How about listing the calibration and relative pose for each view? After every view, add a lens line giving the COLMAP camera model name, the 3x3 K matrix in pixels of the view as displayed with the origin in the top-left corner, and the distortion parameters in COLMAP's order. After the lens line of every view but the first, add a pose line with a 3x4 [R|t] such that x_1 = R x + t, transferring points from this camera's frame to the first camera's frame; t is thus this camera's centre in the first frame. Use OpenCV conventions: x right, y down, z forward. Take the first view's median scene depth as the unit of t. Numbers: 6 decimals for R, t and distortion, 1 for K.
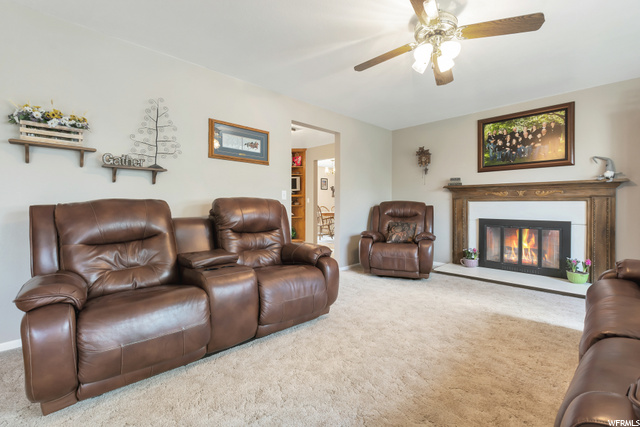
lens RADIAL K [[283.8, 0, 318.3], [0, 283.8, 210.2], [0, 0, 1]] dist [-0.004638, -0.000599]
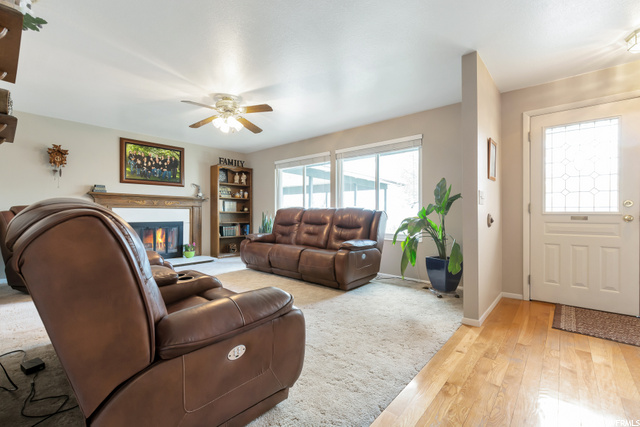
lens RADIAL K [[283.8, 0, 320.4], [0, 283.8, 213.9], [0, 0, 1]] dist [-0.004638, -0.000599]
pose [[-0.099467, -0.006337, 0.995021, -0.741032], [0.015220, 0.999853, 0.007889, -0.004329], [-0.994924, 0.015929, -0.099356, 0.349532]]
